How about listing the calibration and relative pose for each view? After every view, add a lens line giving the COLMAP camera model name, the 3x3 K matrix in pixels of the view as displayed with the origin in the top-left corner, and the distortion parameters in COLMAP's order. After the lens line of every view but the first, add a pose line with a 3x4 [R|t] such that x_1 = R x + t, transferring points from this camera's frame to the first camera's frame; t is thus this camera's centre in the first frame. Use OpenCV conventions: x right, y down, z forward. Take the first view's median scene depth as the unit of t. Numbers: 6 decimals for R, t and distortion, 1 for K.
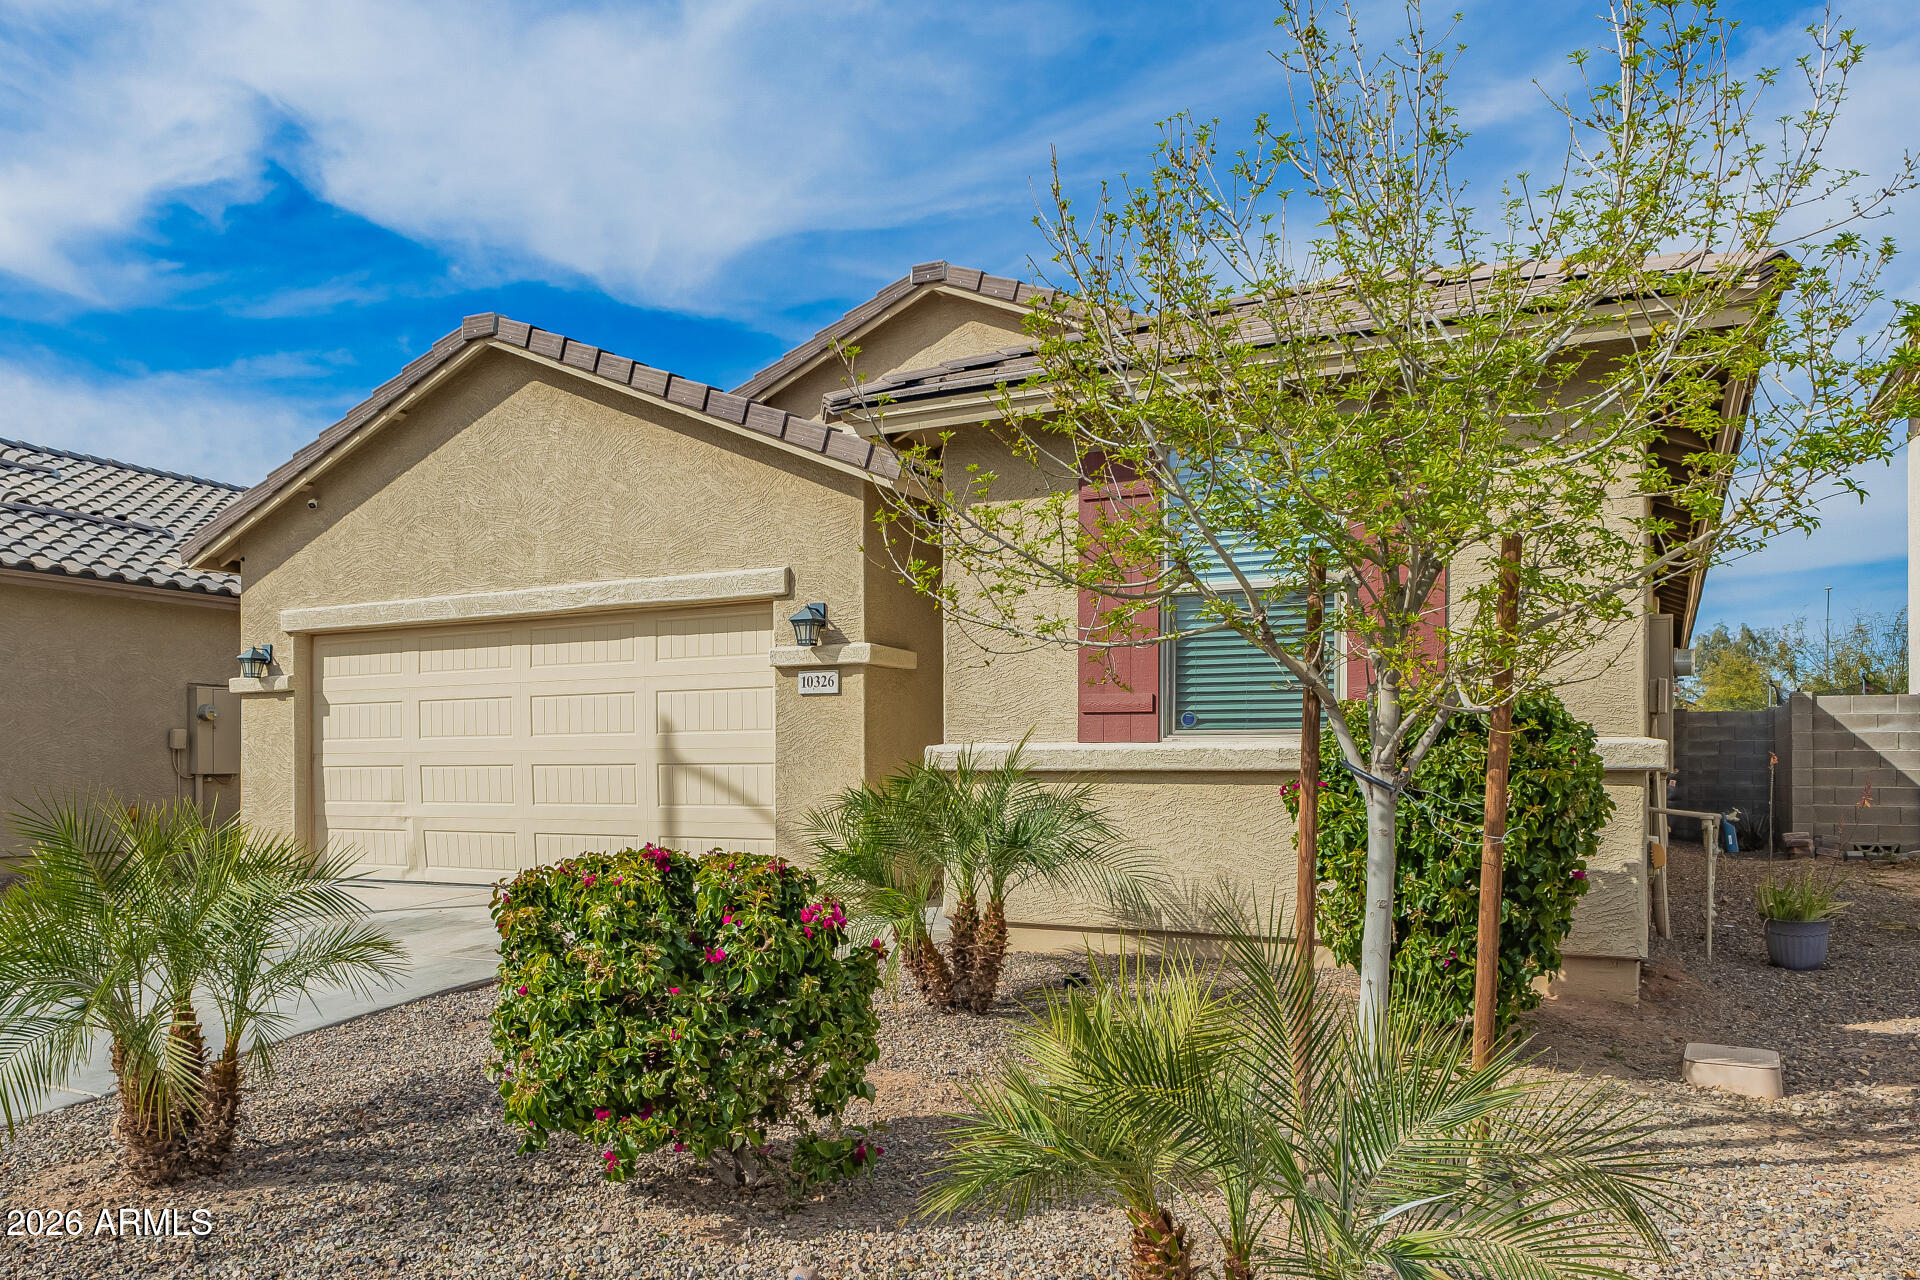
lens RADIAL K [[1058.3, 0, 961.0], [0, 1058.3, 638.4], [0, 0, 1]] dist [-0.002562, 0.000357]
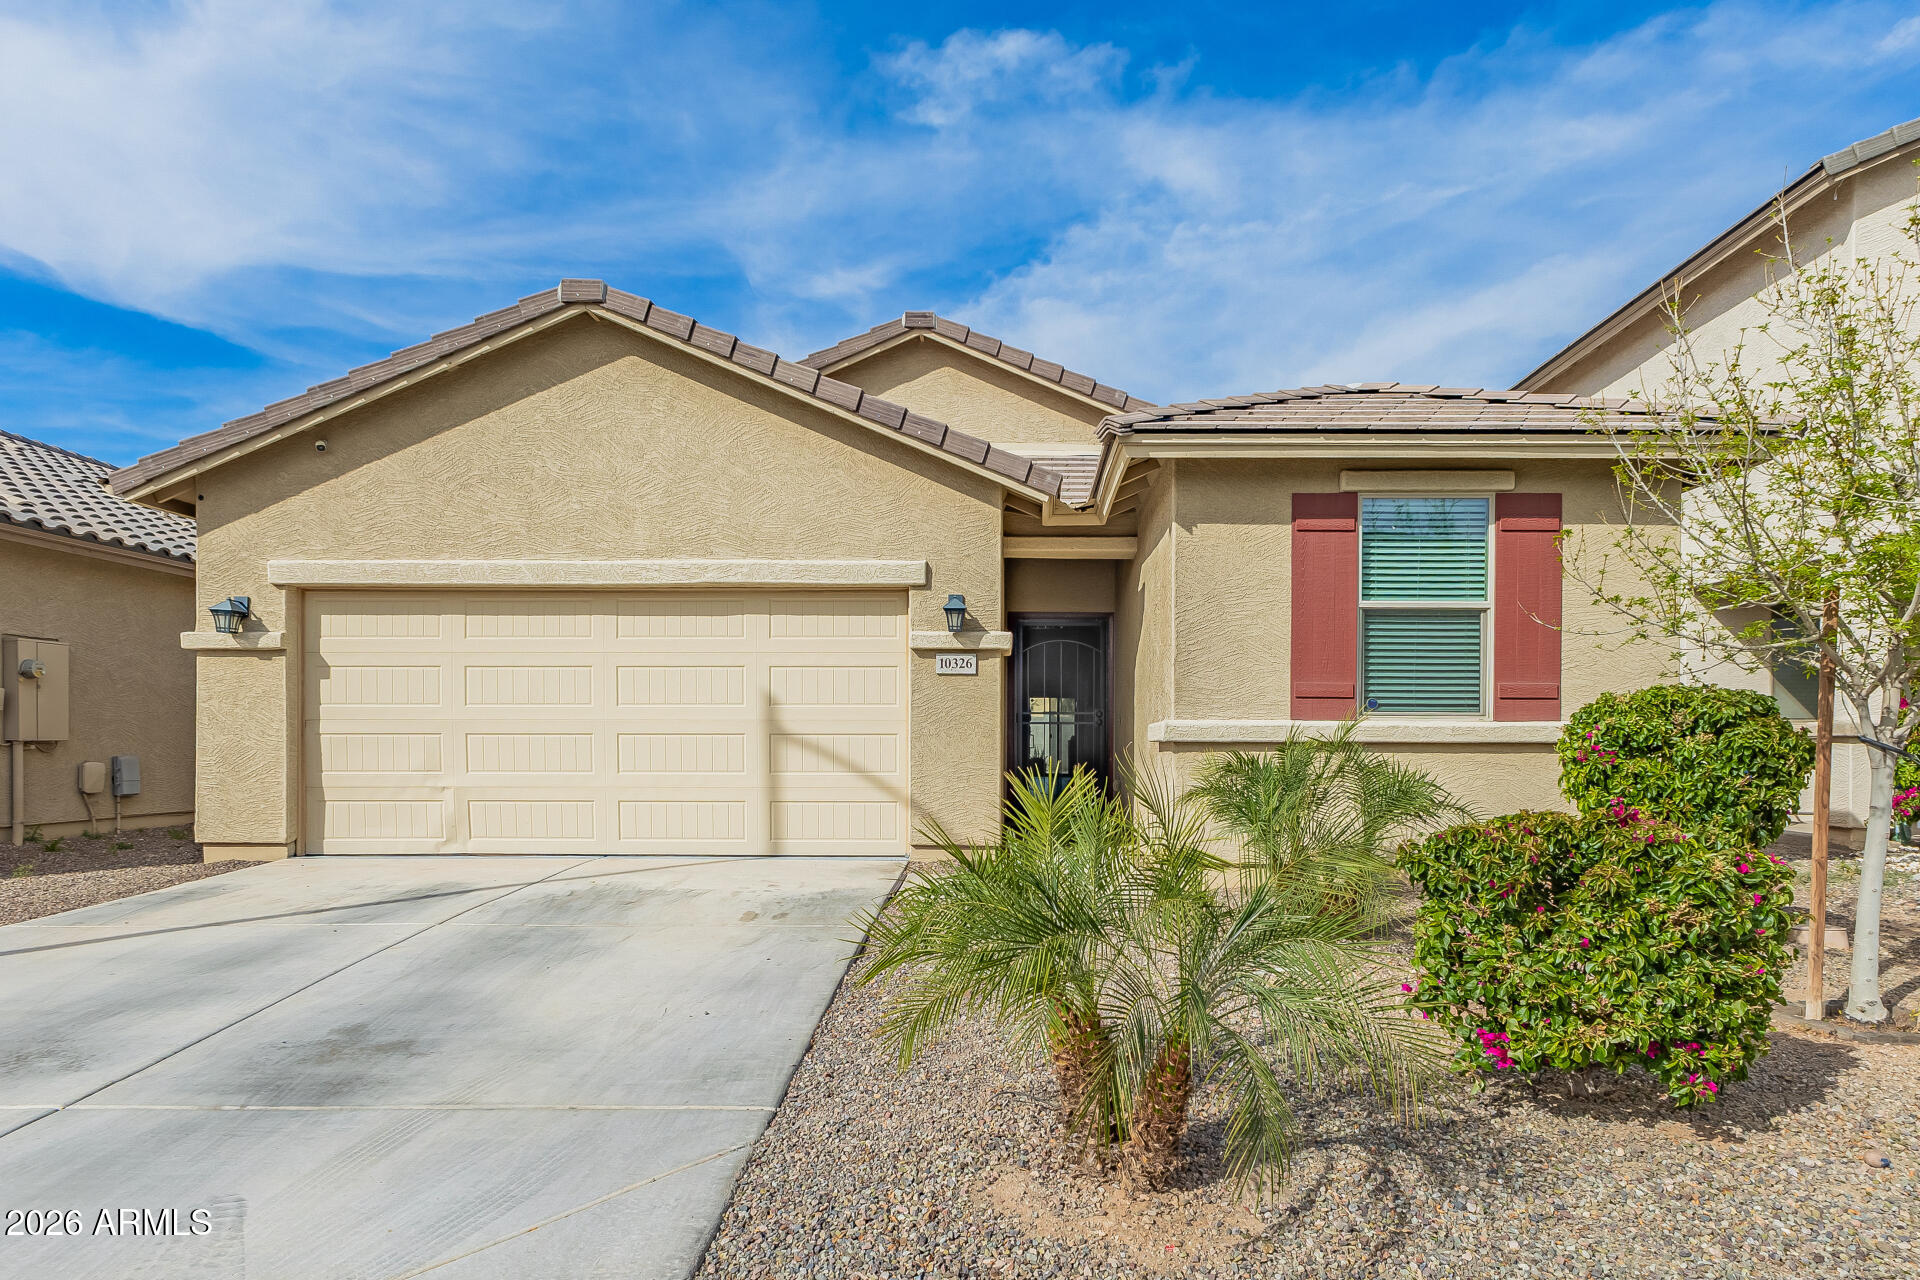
lens RADIAL K [[841.6, 0, 960.8], [0, 841.6, 649.1], [0, 0, 1]] dist [0.004140, 0.000033]
pose [[0.929647, 0.046119, 0.365554, -0.401543], [-0.051047, 0.998689, 0.003822, 0.018644], [-0.364898, -0.022214, 0.930782, 0.130292]]
